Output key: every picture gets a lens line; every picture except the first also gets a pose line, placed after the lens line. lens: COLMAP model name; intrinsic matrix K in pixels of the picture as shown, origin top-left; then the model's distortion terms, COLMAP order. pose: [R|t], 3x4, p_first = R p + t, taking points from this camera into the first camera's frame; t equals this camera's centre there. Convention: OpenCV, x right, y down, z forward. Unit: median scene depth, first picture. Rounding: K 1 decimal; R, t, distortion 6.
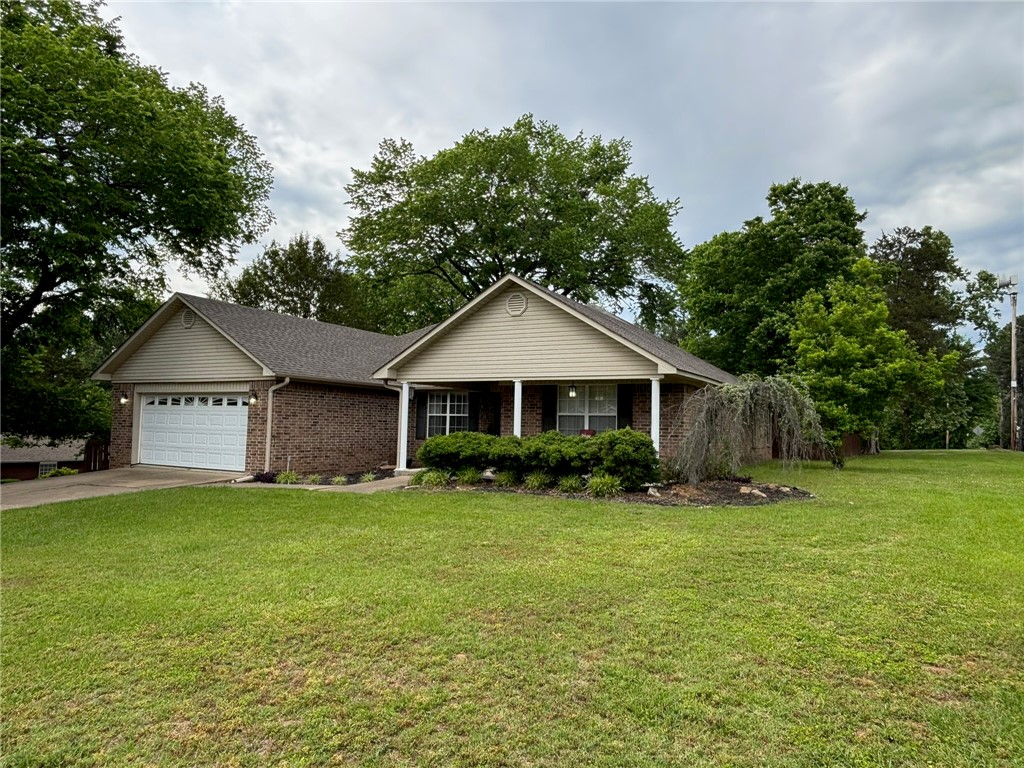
lens RADIAL K [[689.2, 0, 511.3], [0, 689.2, 383.5], [0, 0, 1]] dist [0.036110, -0.001495]
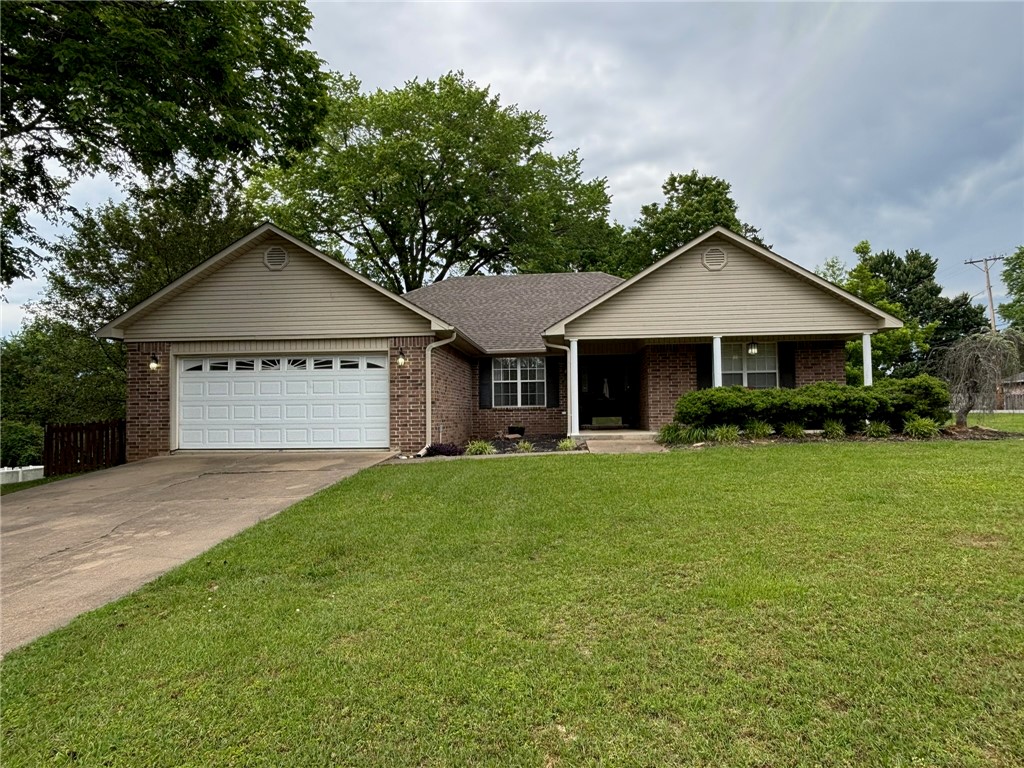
lens RADIAL K [[689.2, 0, 511.9], [0, 689.2, 384.3], [0, 0, 1]] dist [0.036110, -0.001495]
pose [[0.907631, -0.016466, 0.419447, -0.548026], [0.007827, 0.999720, 0.022310, 0.032571], [-0.419697, -0.016966, 0.907506, 0.183708]]
